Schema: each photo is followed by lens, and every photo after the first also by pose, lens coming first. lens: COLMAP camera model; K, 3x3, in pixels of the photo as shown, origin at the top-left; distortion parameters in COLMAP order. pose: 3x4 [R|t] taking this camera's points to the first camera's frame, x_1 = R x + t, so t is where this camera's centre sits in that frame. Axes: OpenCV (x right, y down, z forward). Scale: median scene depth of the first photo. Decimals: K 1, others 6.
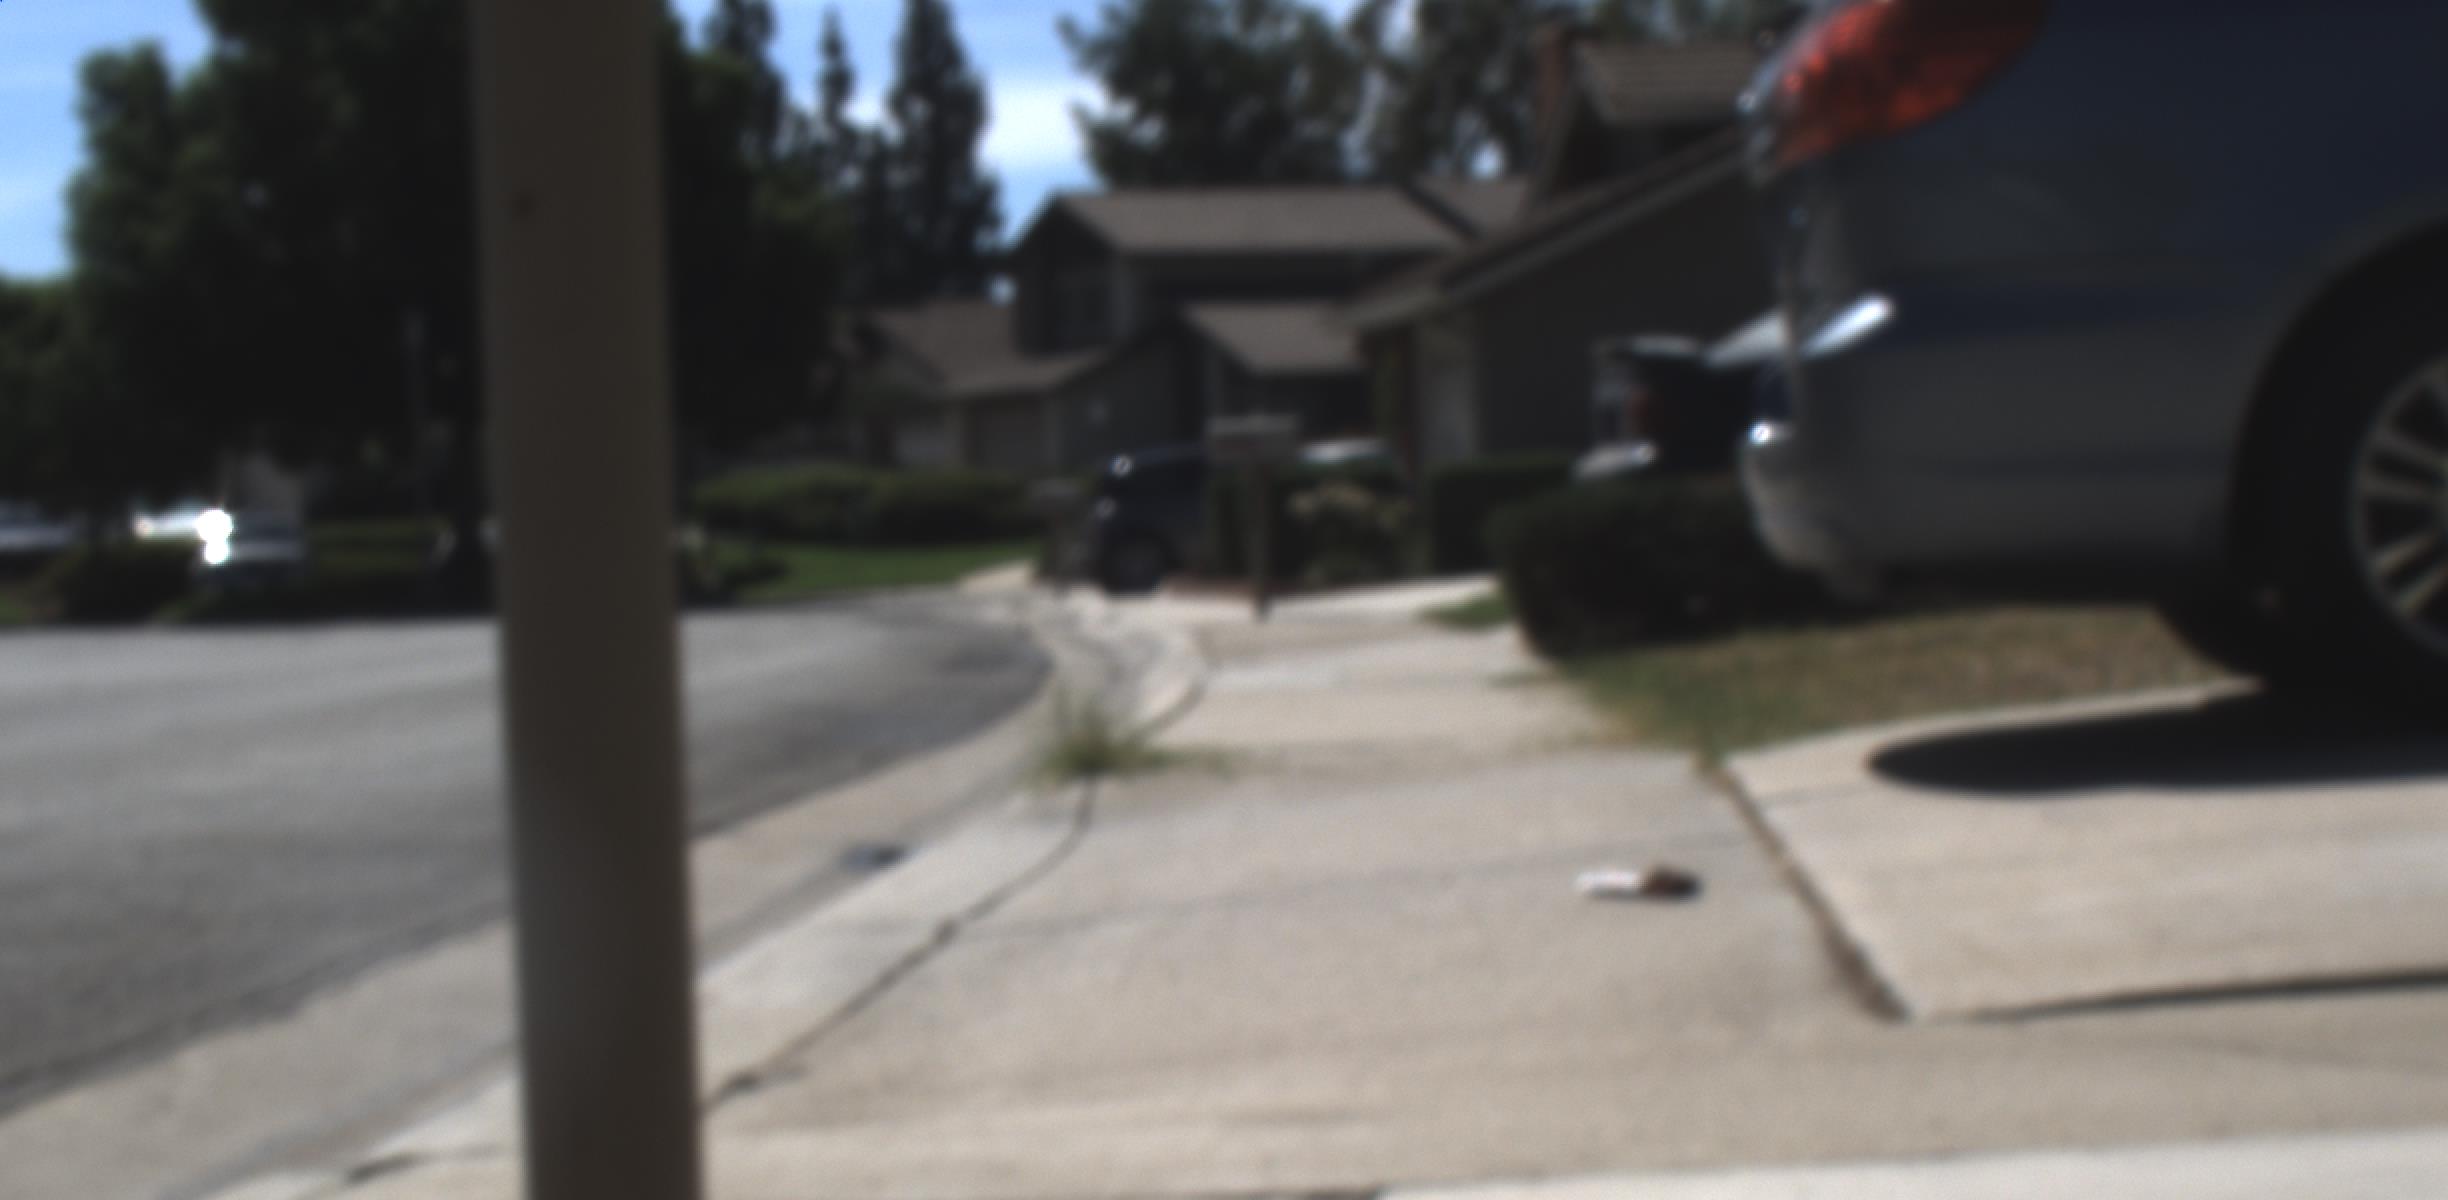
lens RADIAL K [[5109.7, 0, 1281.8], [0, 5109.7, 690.6], [0, 0, 1]] dist [-0.042294, 0.000000]
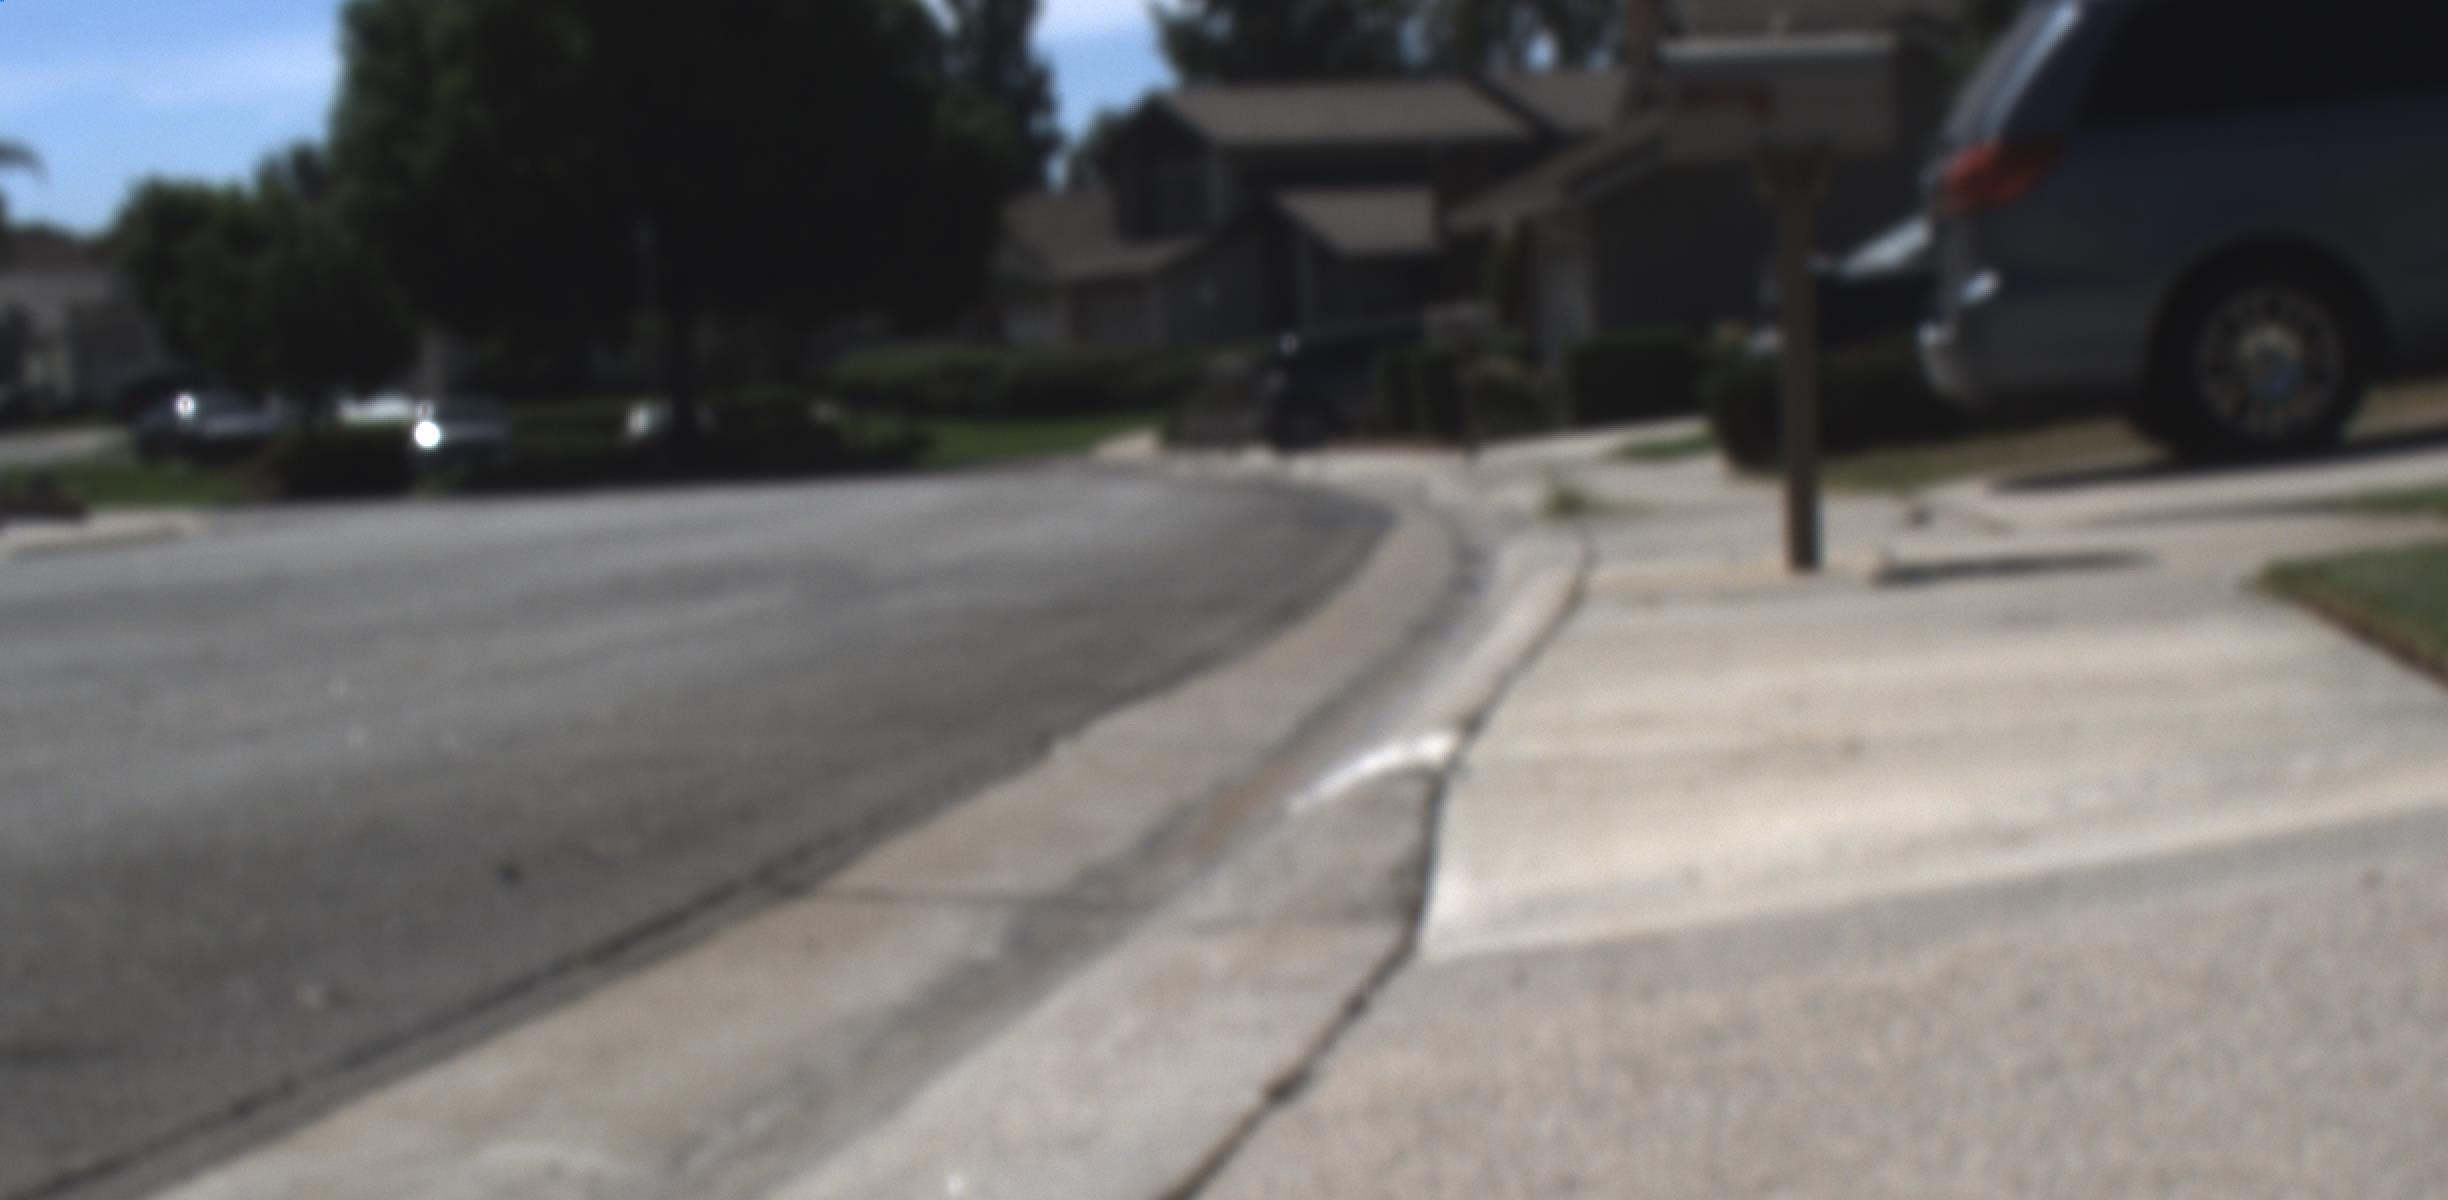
lens RADIAL K [[5109.7, 0, 1272.6], [0, 5109.7, 746.9], [0, 0, 1]] dist [-0.042294, 0.000000]
pose [[0.999854, -0.015589, -0.007033, -0.017076], [0.015832, 0.999229, 0.035939, 0.004092], [0.006467, -0.036045, 0.999329, -0.114549]]
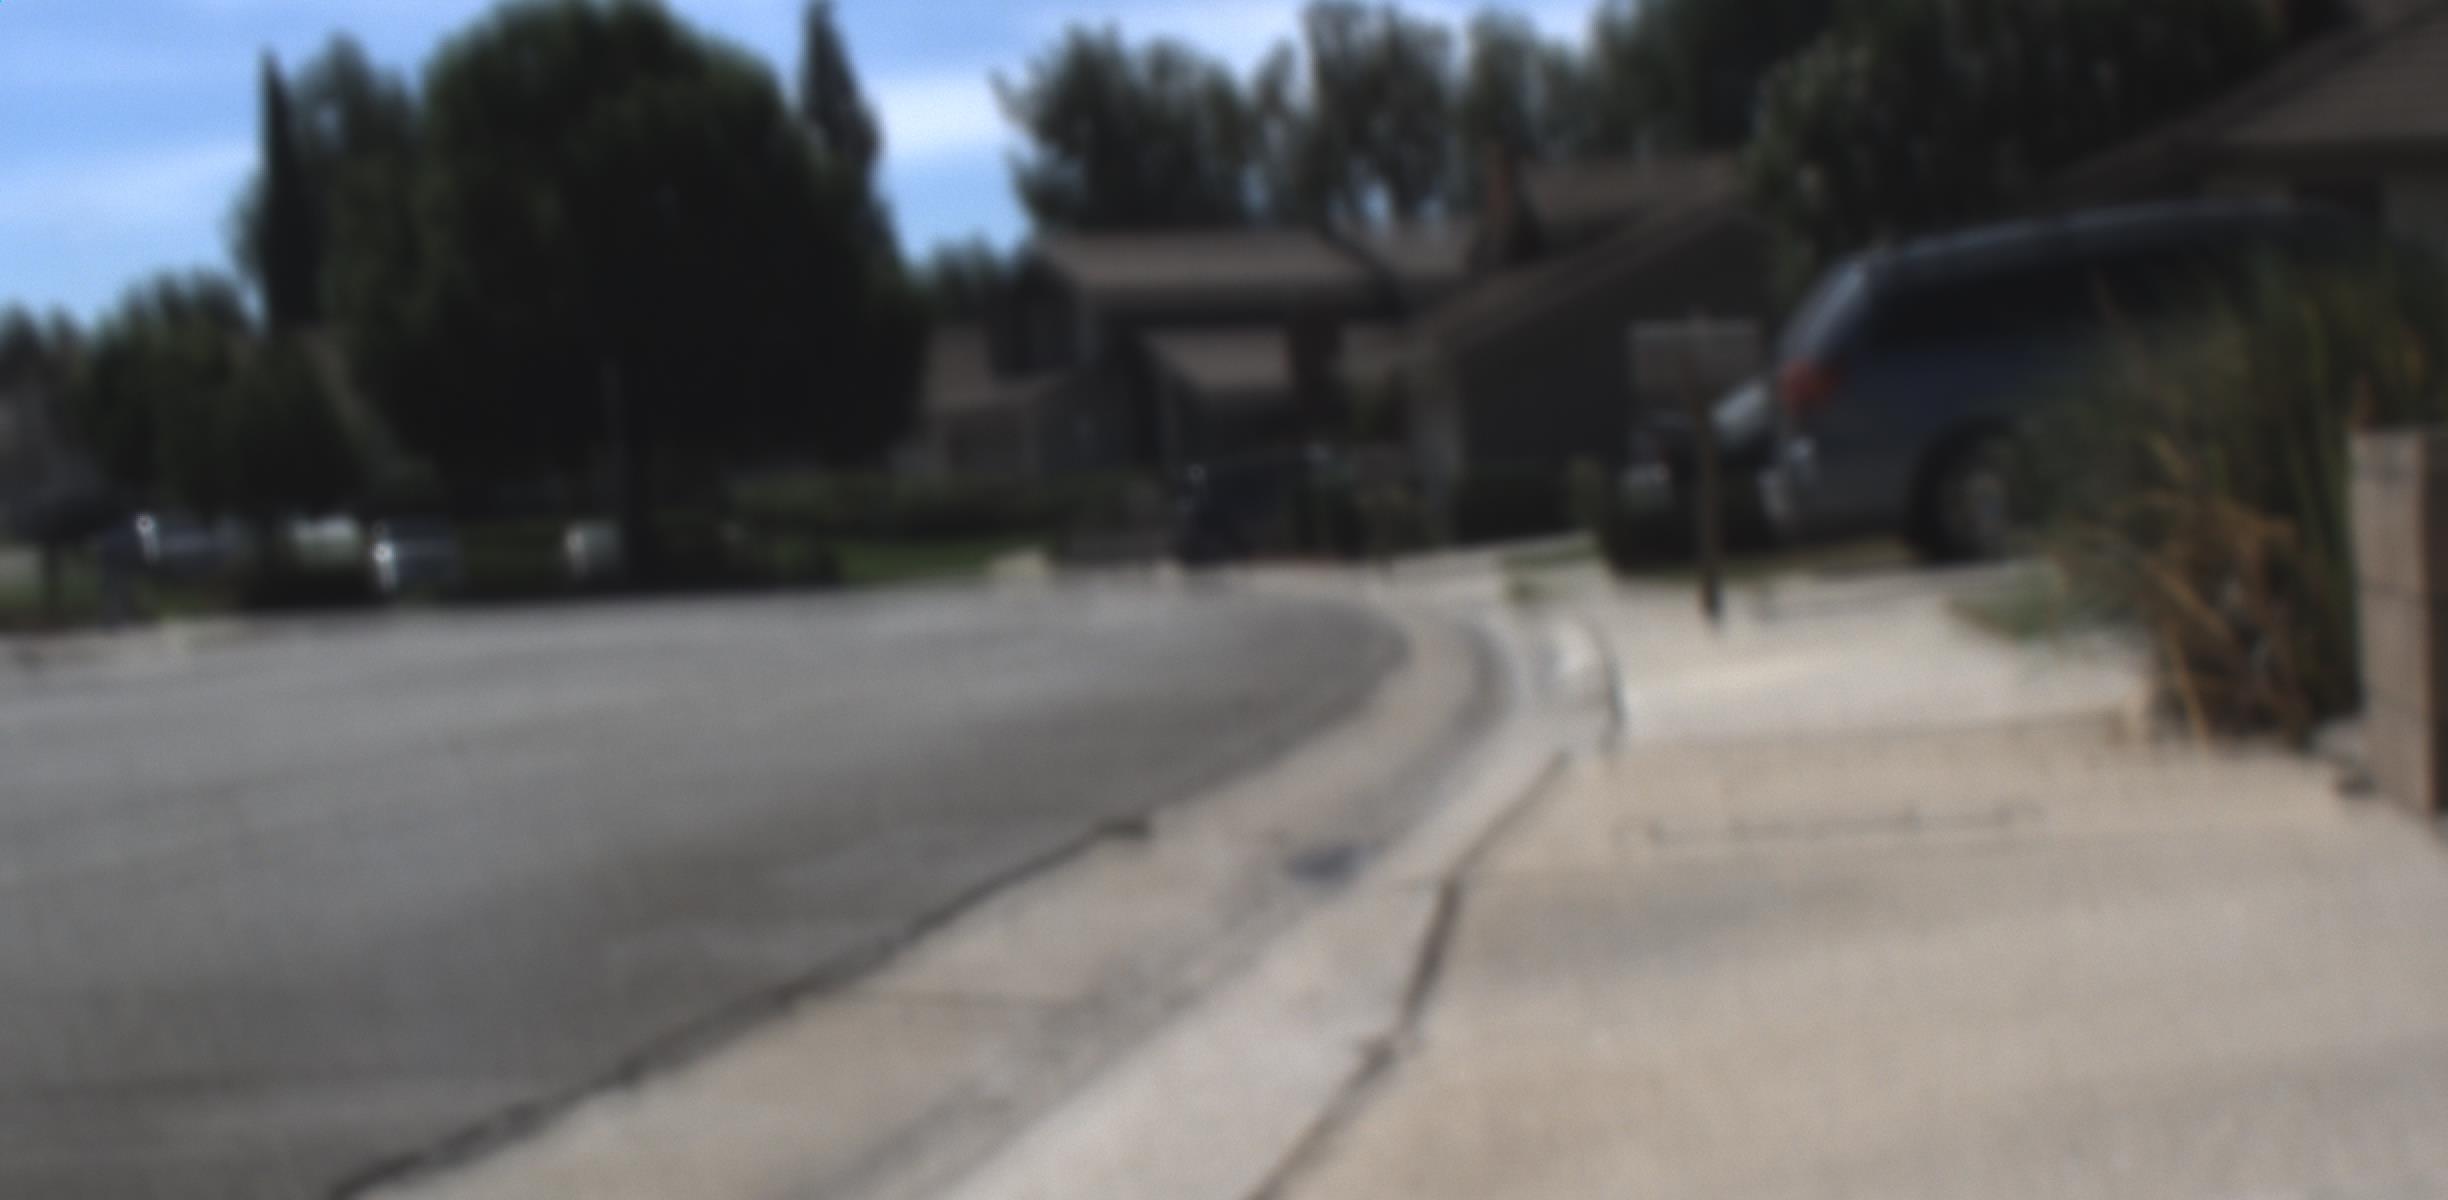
lens RADIAL K [[5109.7, 0, 1232.5], [0, 5109.7, 613.7], [0, 0, 1]] dist [-0.042294, 0.000000]
pose [[0.999614, -0.014514, 0.023706, -0.033275], [0.014860, 0.999784, -0.014506, 0.007630], [-0.023490, 0.014852, 0.999614, -0.227412]]
